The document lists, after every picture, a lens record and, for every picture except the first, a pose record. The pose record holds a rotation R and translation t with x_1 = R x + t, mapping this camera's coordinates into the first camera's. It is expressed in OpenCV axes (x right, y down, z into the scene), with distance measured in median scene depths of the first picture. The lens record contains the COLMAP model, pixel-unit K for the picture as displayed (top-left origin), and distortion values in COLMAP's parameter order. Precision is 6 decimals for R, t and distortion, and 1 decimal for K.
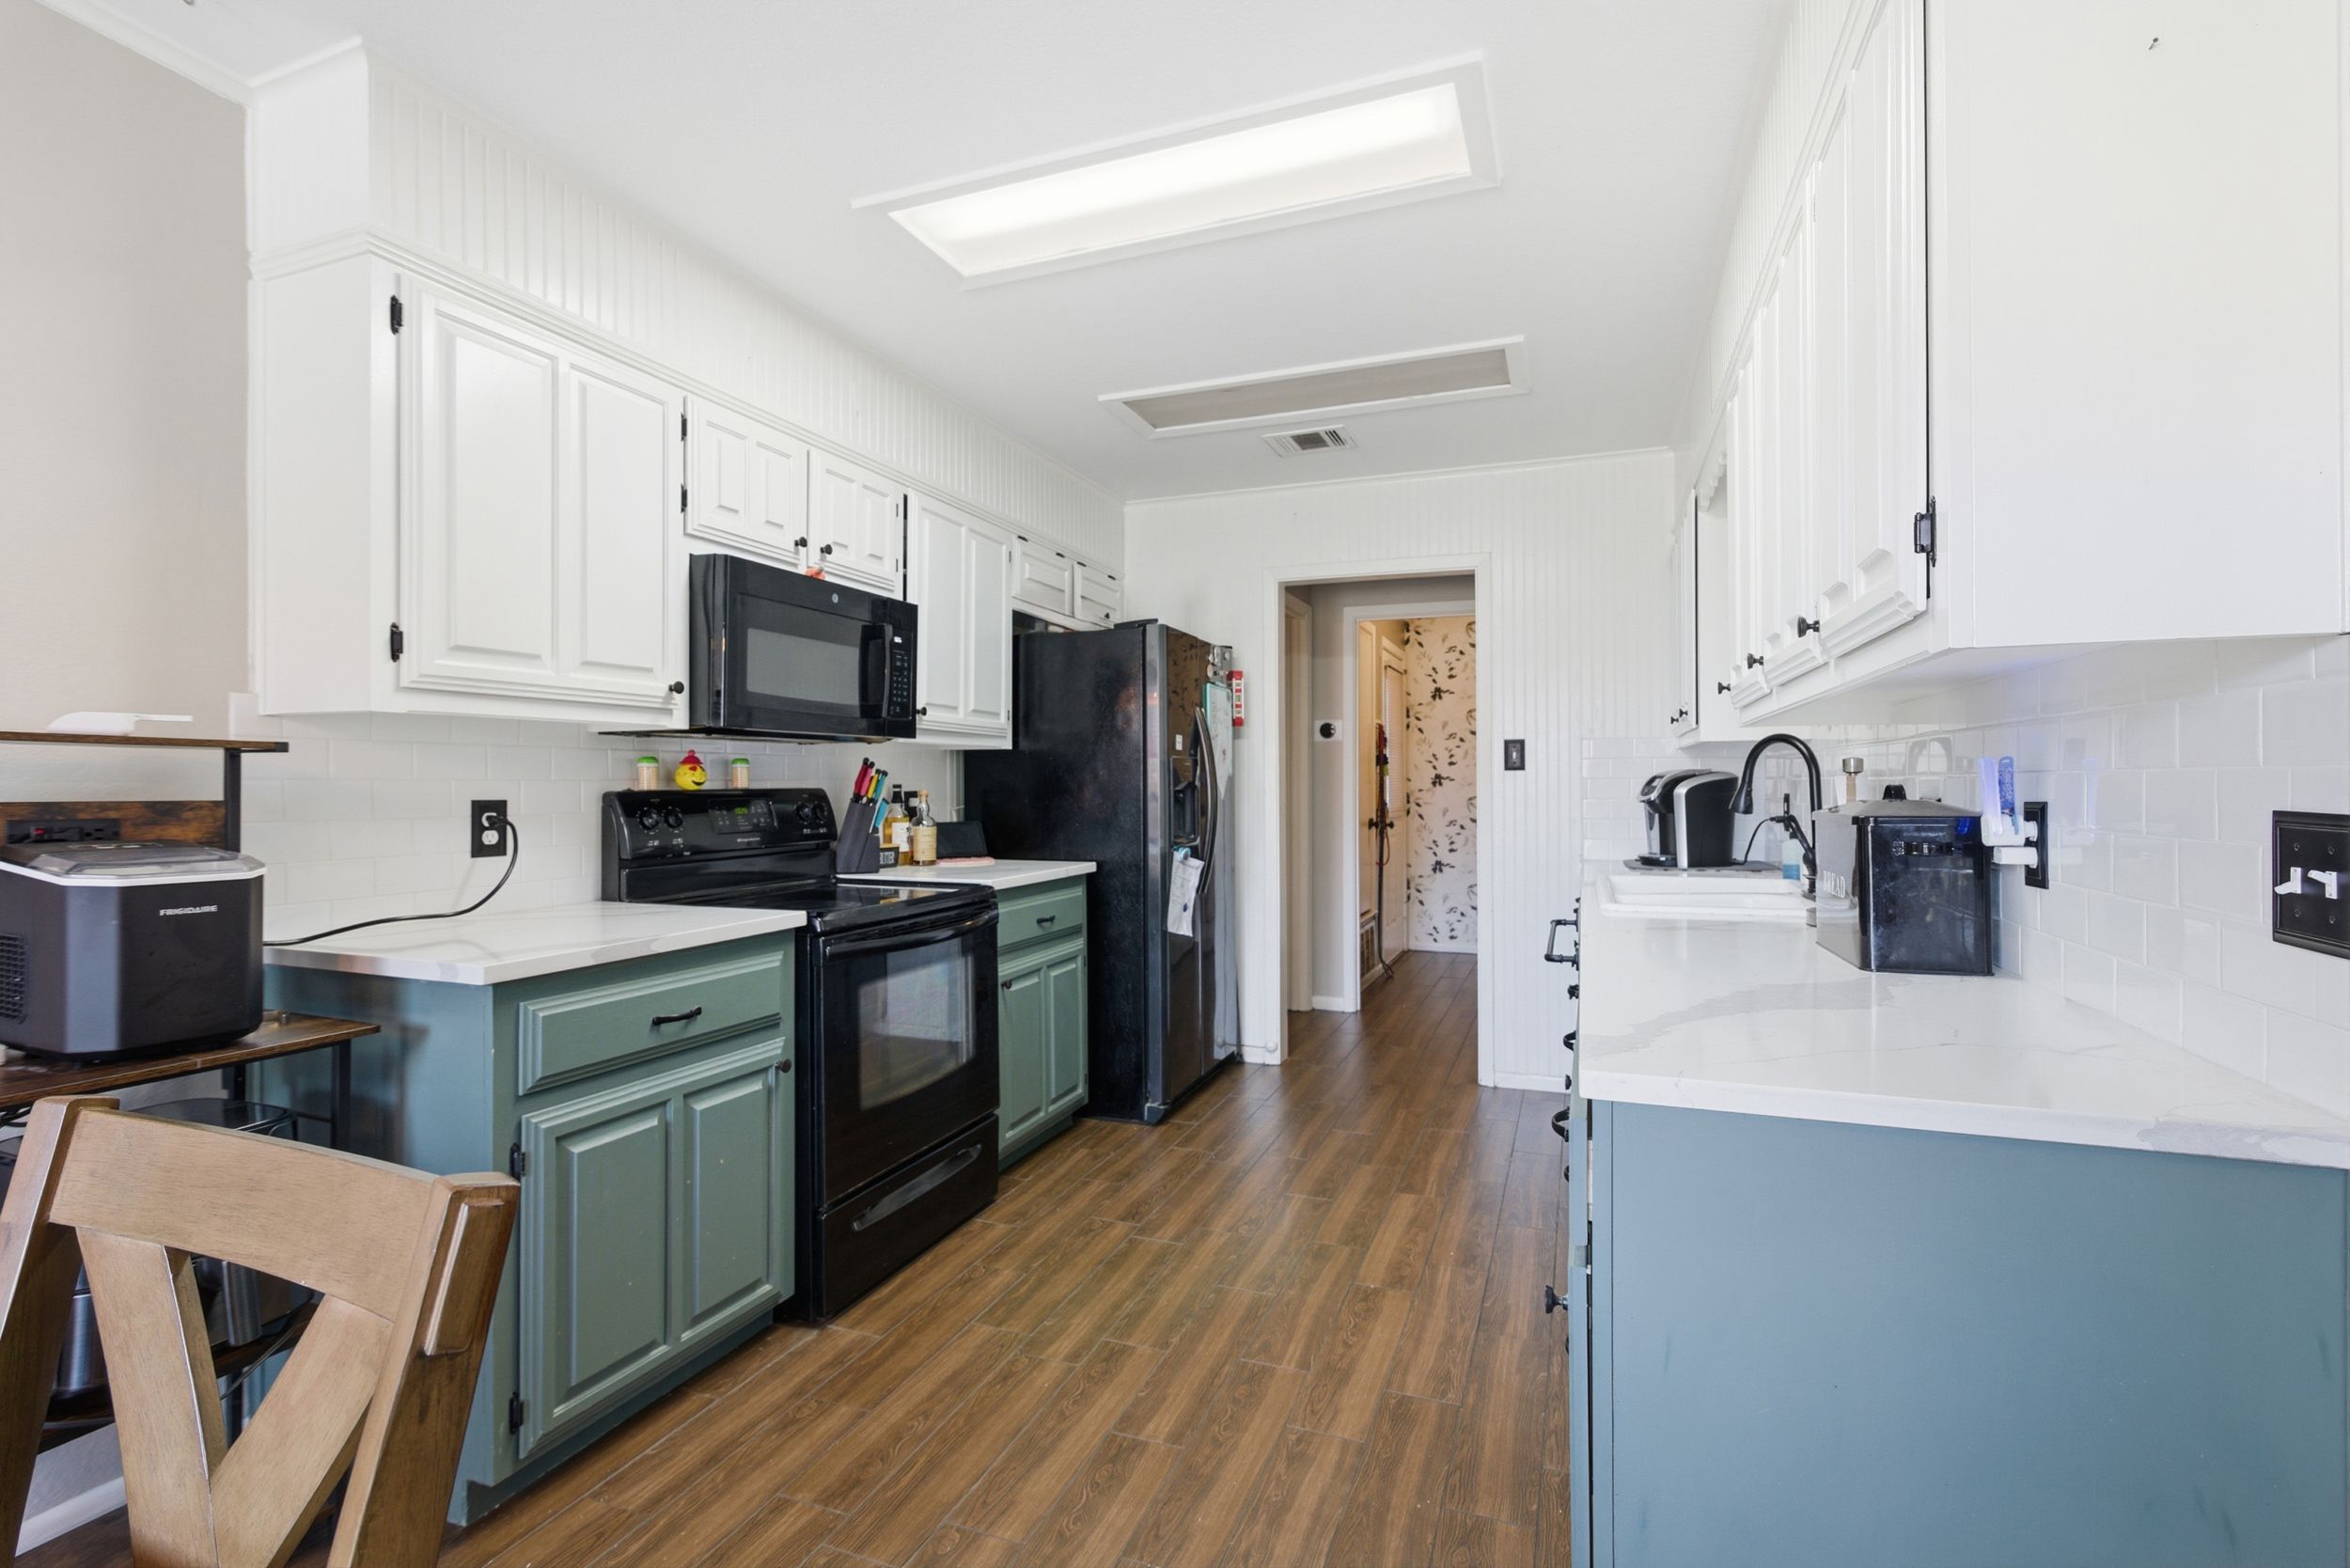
lens RADIAL K [[1058.8, 0, 1183.8], [0, 1058.8, 783.1], [0, 0, 1]] dist [-0.005292, 0.001633]
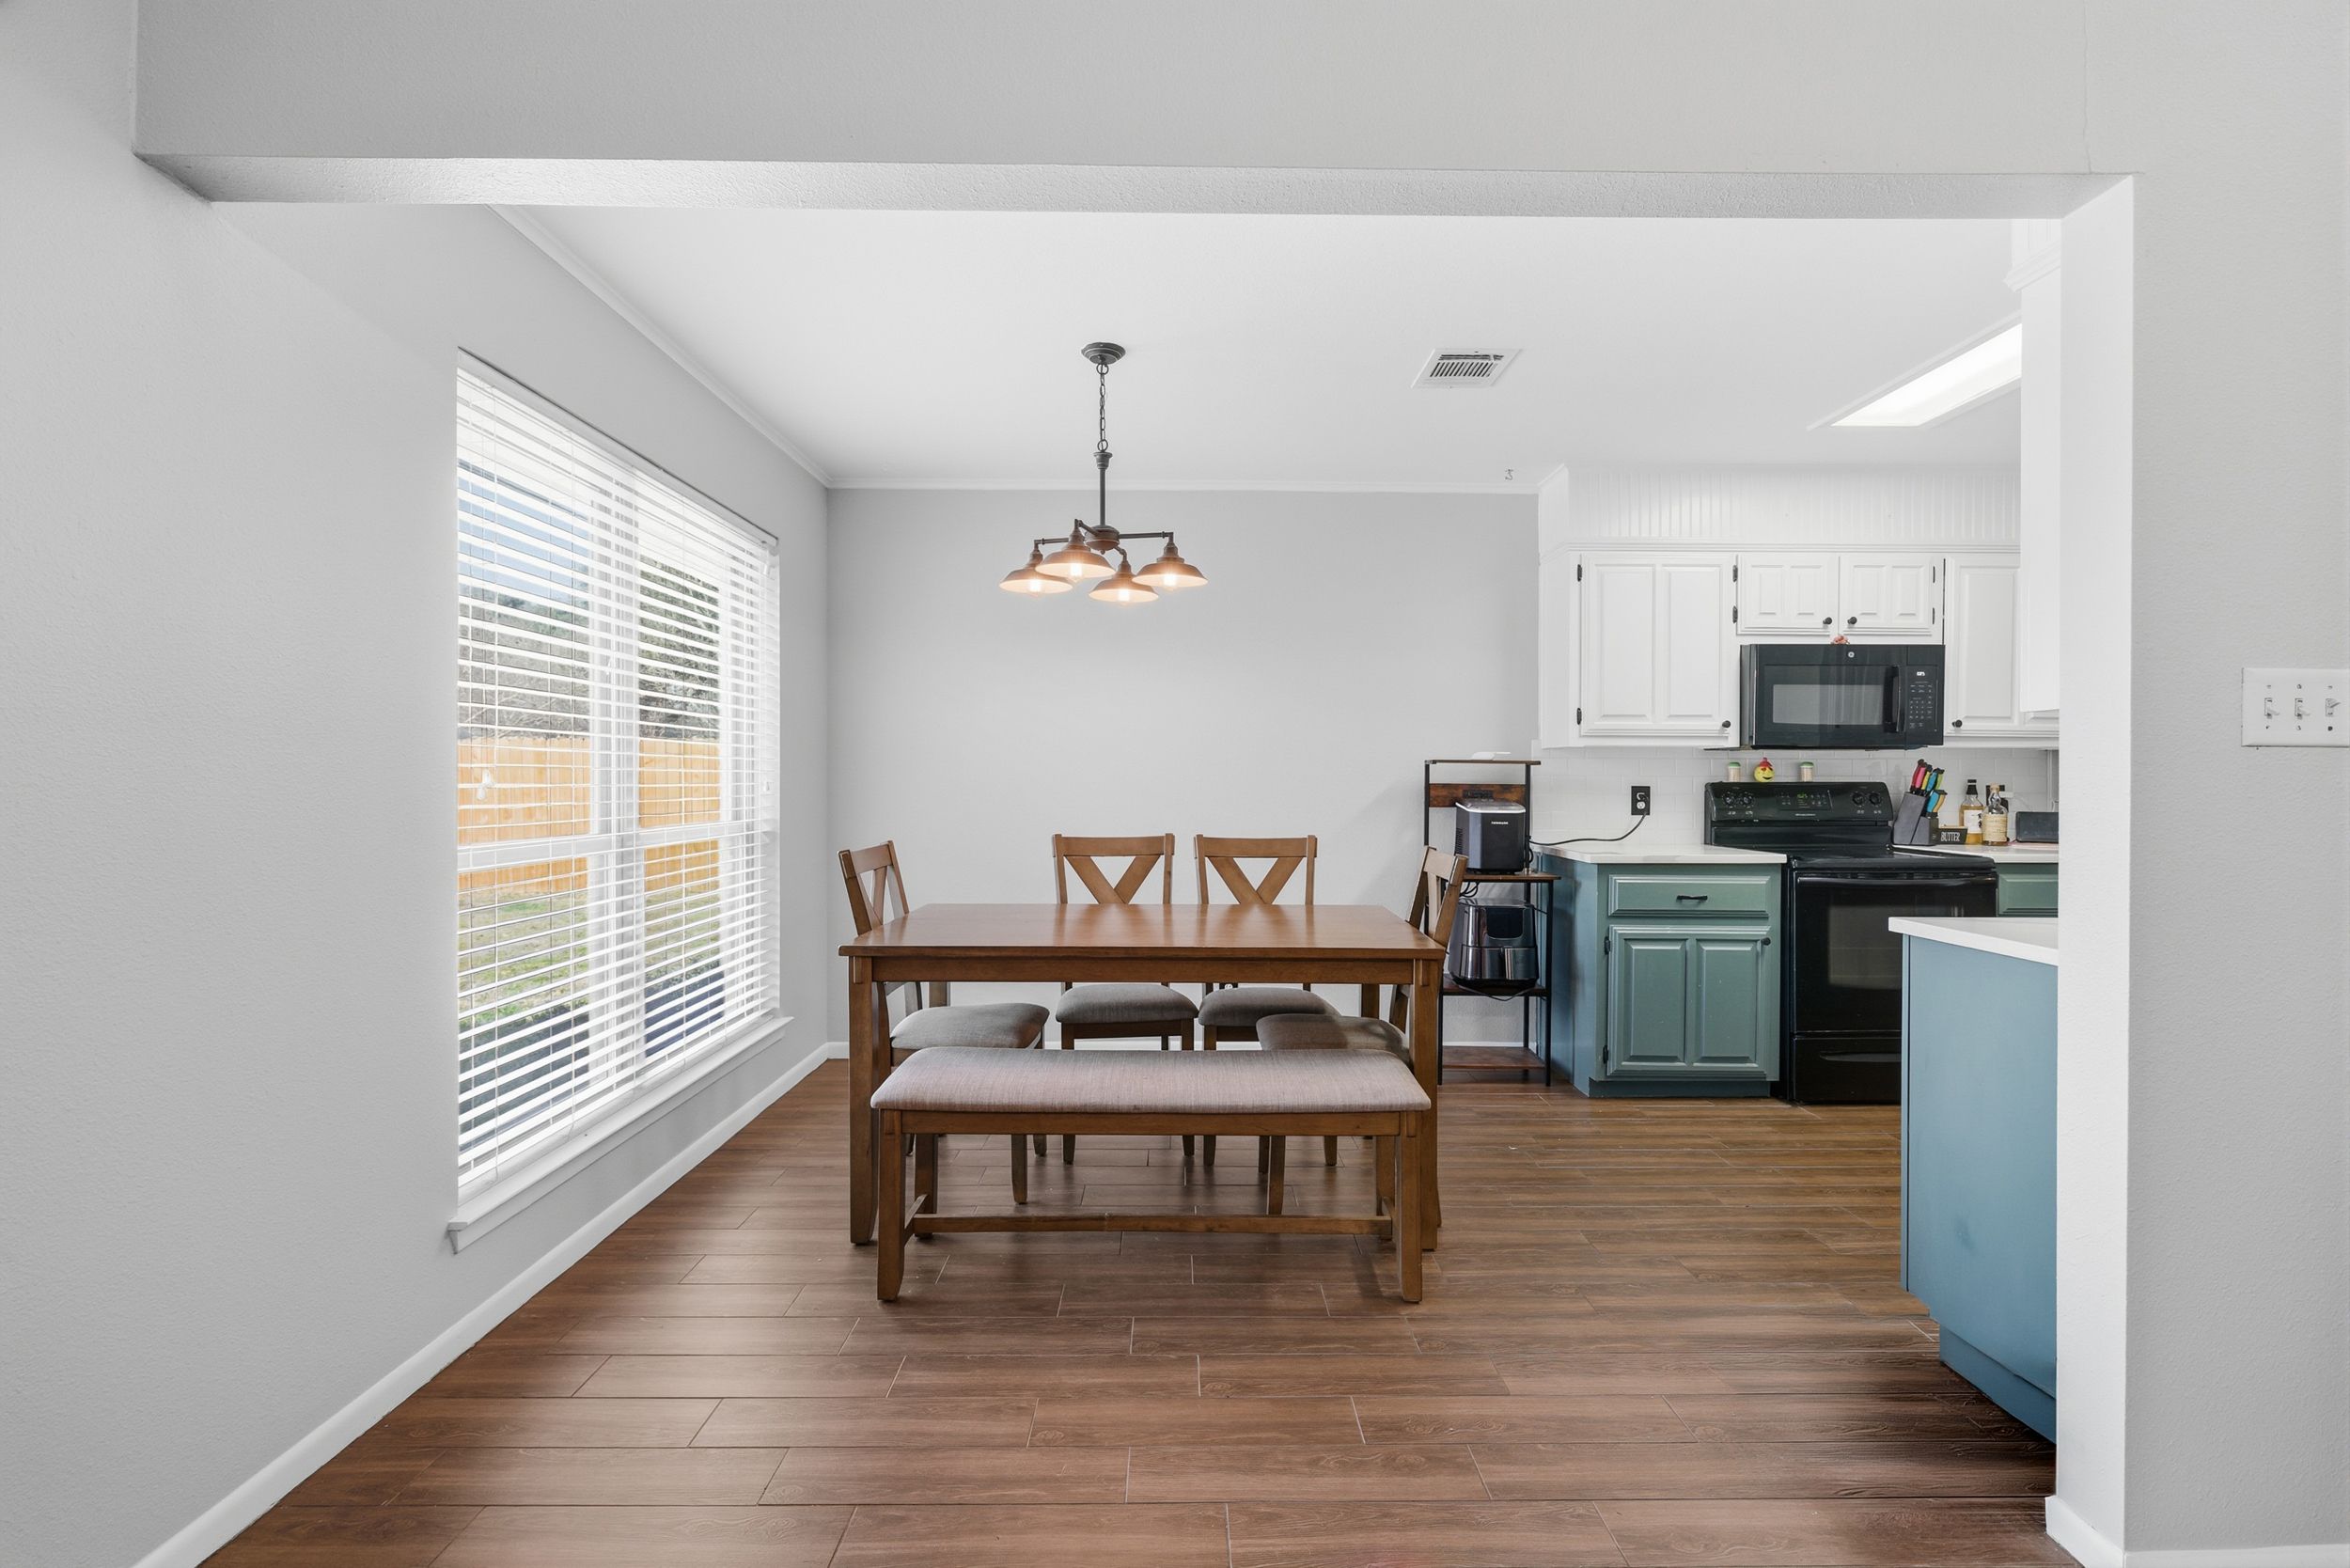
lens RADIAL K [[1058.8, 0, 1183.8], [0, 1058.8, 783.1], [0, 0, 1]] dist [-0.005292, 0.001633]
pose [[0.363568, 0.008907, -0.931525, 0.875959], [-0.002661, 0.999960, 0.008523, -0.004314], [0.931564, -0.000620, 0.363577, -0.512731]]
